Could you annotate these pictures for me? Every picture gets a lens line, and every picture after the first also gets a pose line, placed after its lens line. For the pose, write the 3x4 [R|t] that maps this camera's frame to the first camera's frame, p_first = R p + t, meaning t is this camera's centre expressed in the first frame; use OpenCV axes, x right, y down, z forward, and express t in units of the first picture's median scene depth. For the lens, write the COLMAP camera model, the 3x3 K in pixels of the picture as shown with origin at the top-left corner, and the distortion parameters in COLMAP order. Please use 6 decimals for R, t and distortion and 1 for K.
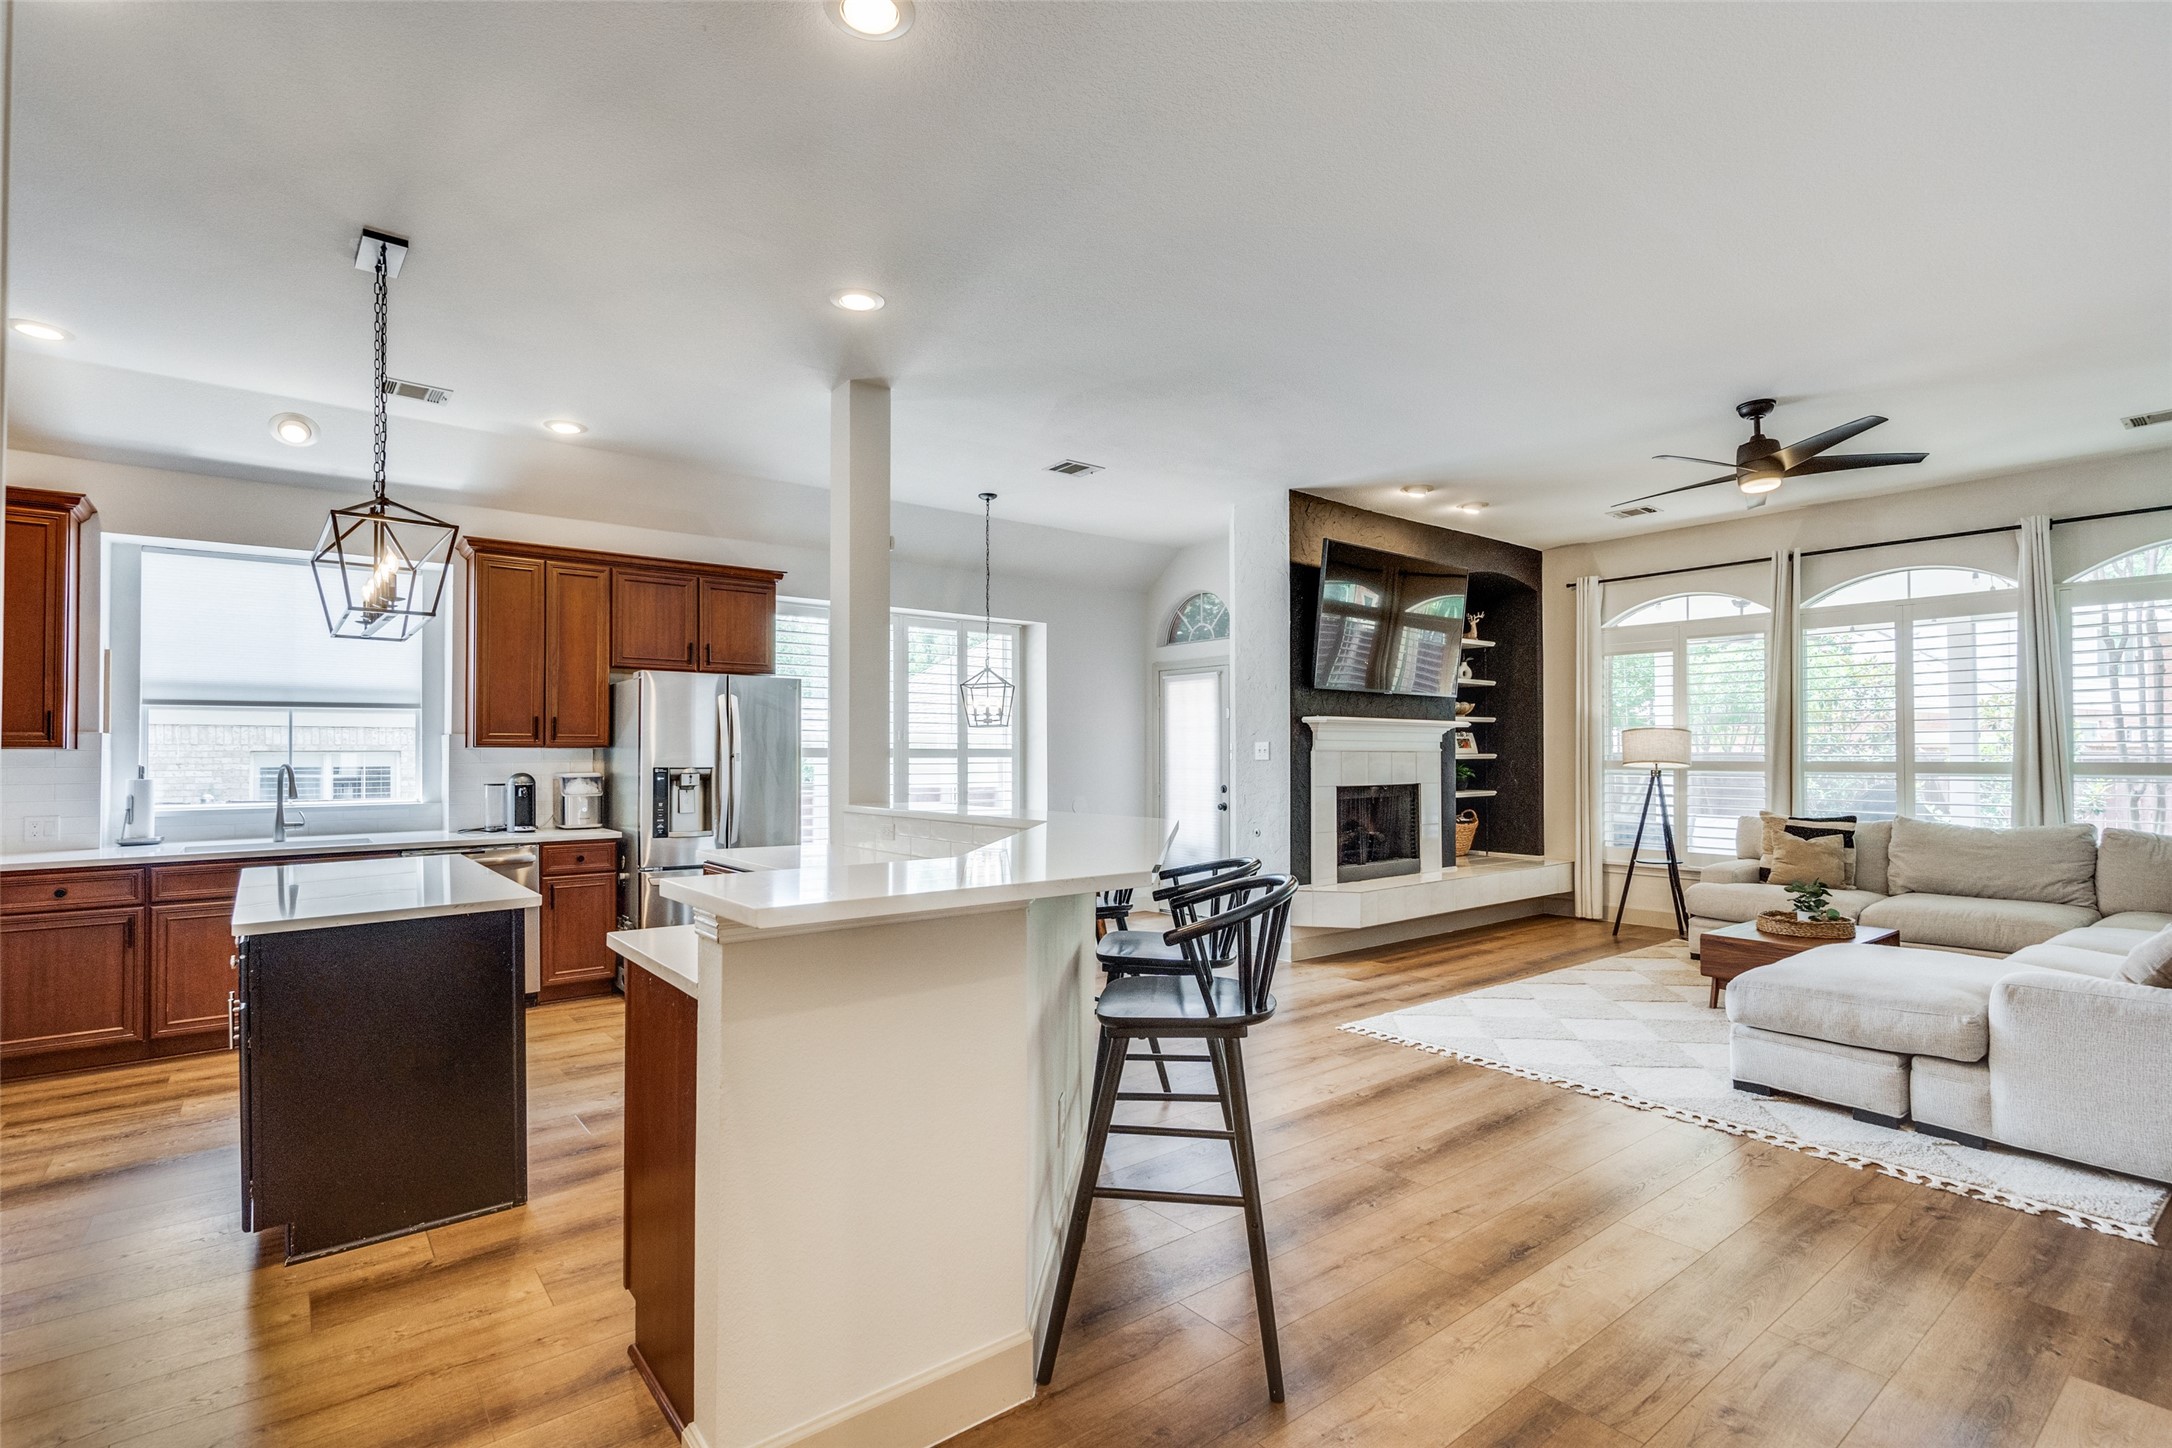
lens RADIAL K [[1023.0, 0, 1058.6], [0, 1023.0, 744.5], [0, 0, 1]] dist [-0.000081, -0.000028]
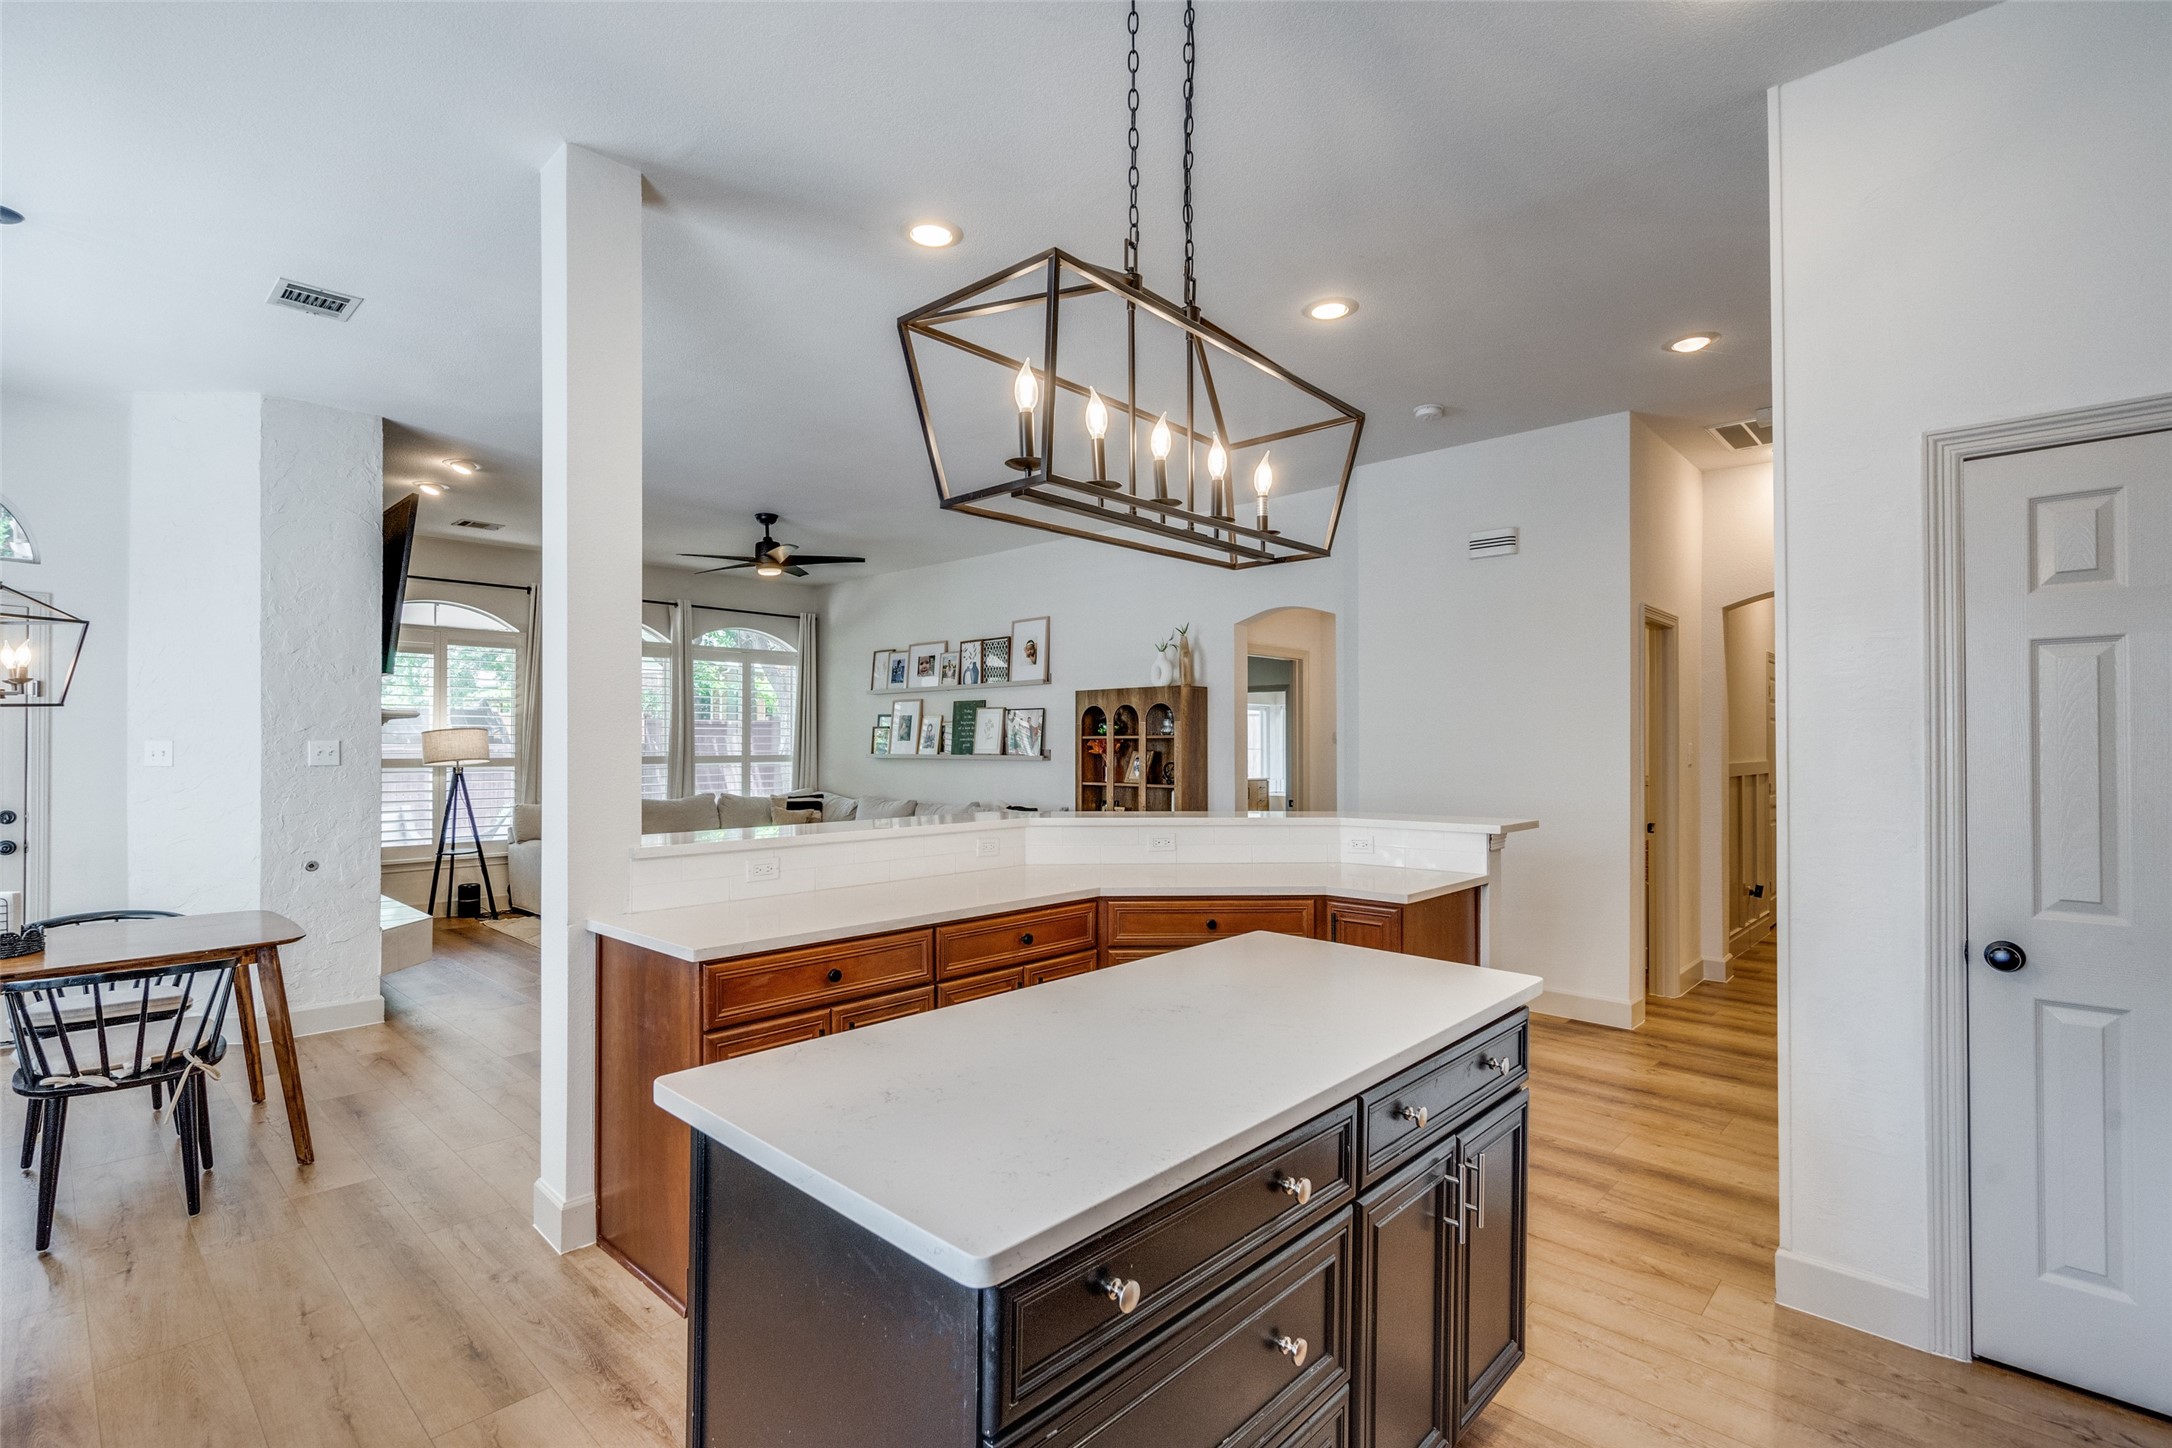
lens RADIAL K [[1020.5, 0, 1054.6], [0, 1020.5, 731.9], [0, 0, 1]] dist [0.007841, 0.000250]
pose [[-0.131619, 0.011800, 0.991230, -0.689860], [-0.007363, 0.999890, -0.012881, -0.003302], [-0.991273, -0.008994, -0.131518, 0.664670]]
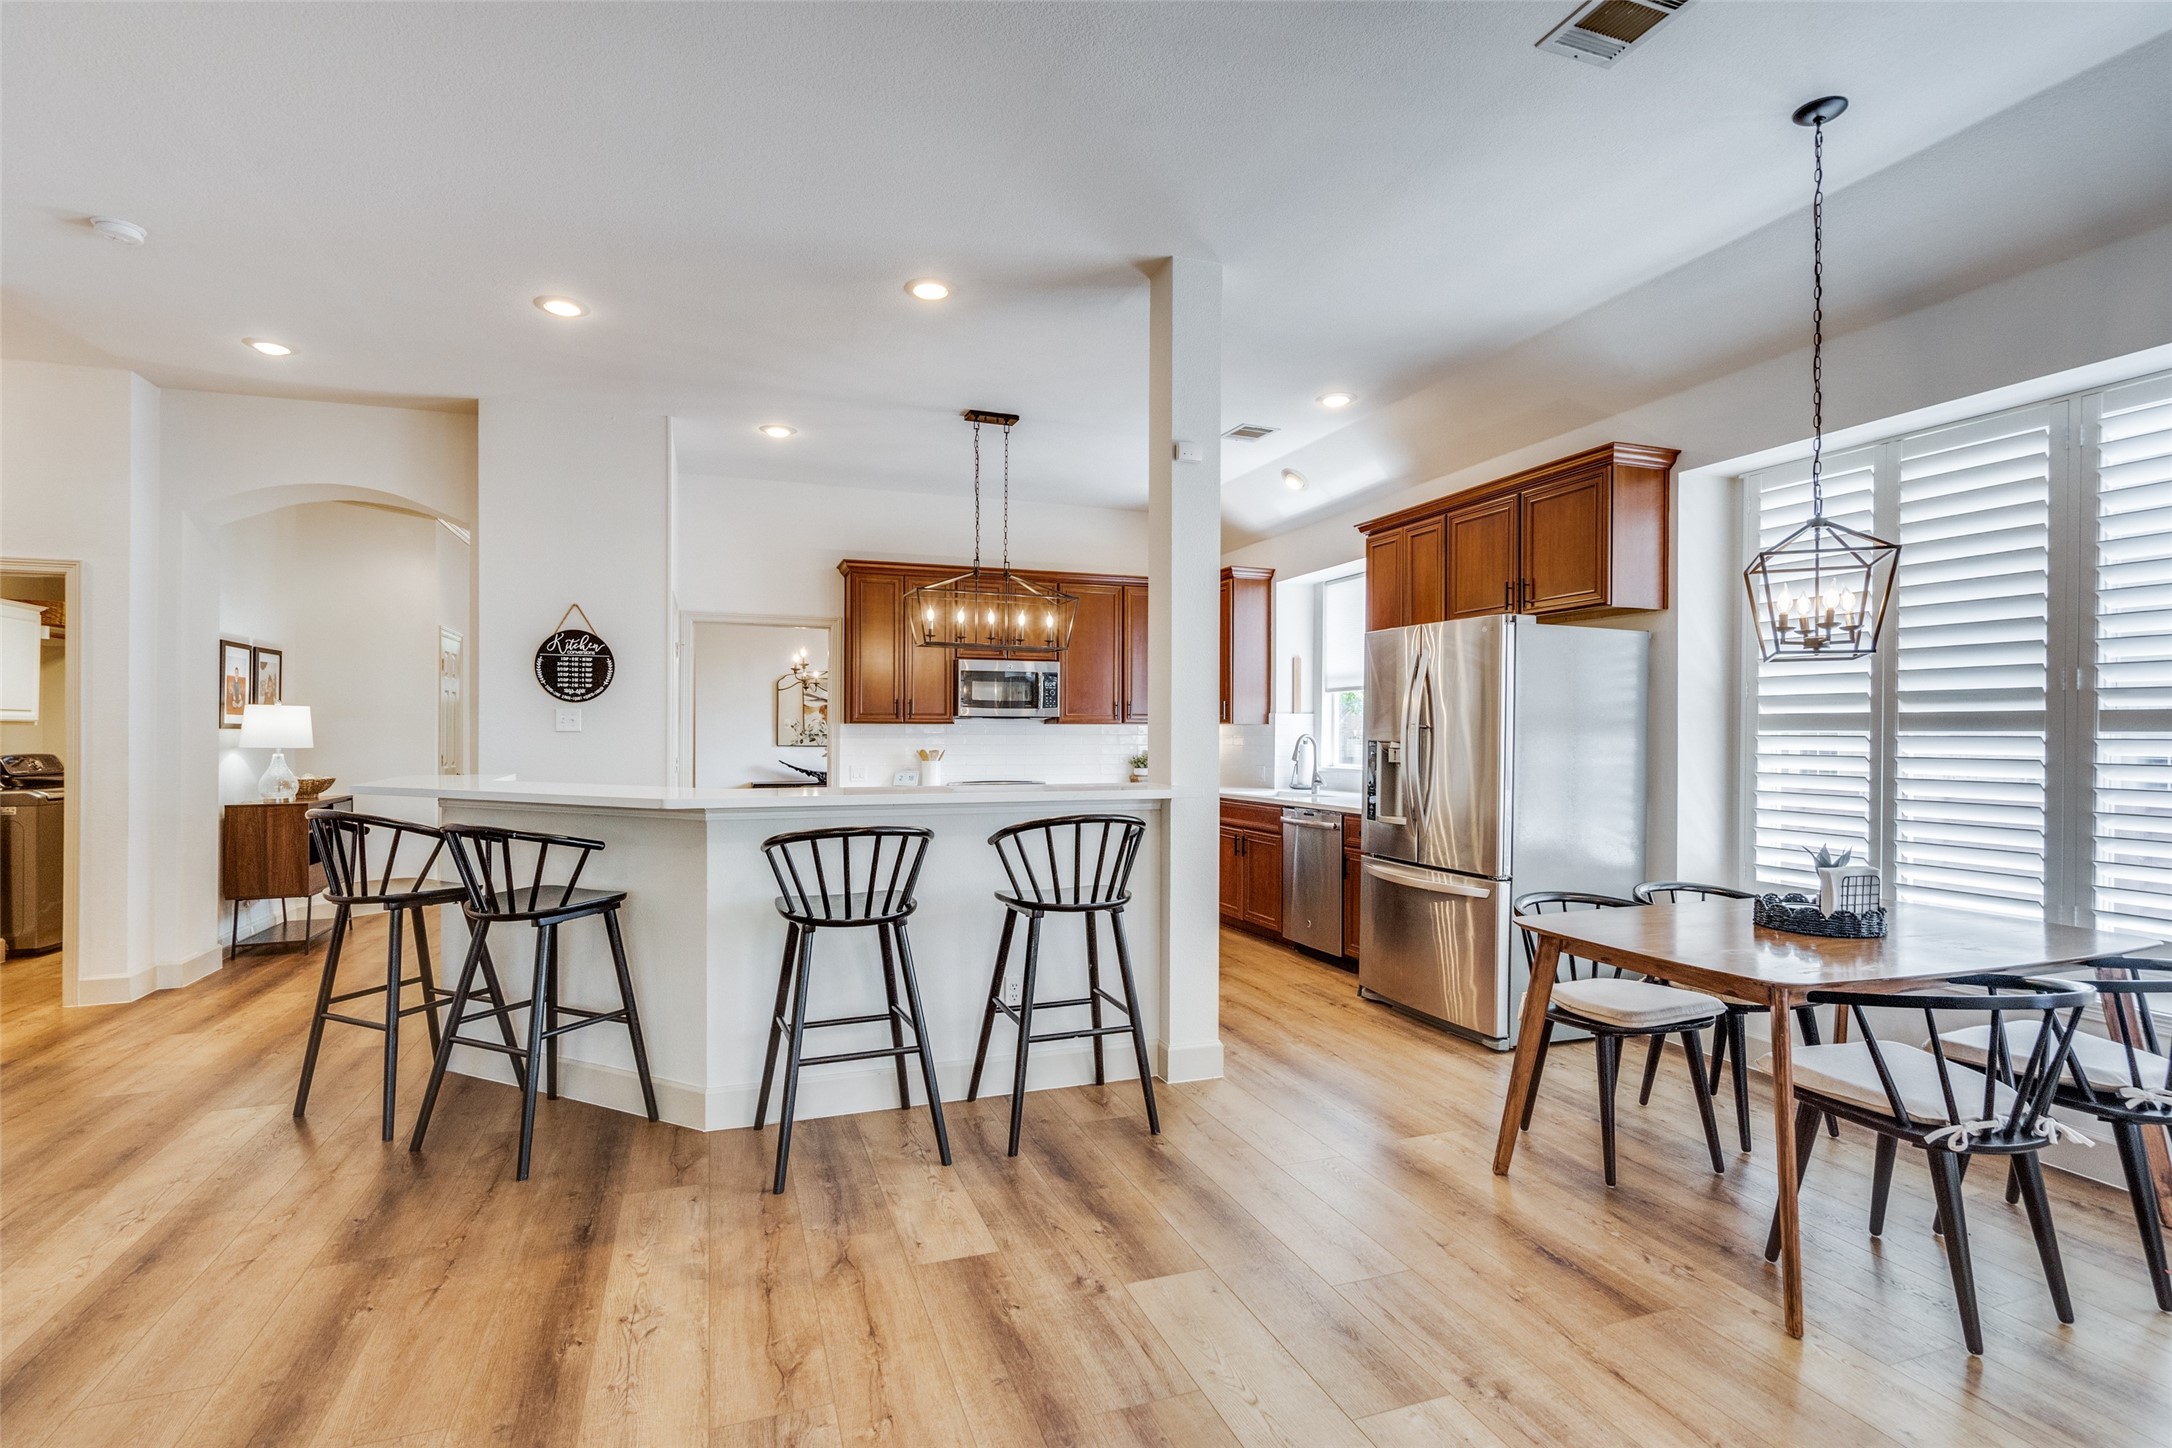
lens RADIAL K [[1009.2, 0, 1064.3], [0, 1009.2, 733.2], [0, 0, 1]] dist [-0.000757, 0.000504]
pose [[-0.314282, 0.001628, -0.949328, 0.484522], [0.006576, 0.999978, -0.000462, 0.014197], [0.949307, -0.006388, -0.314286, 0.953487]]
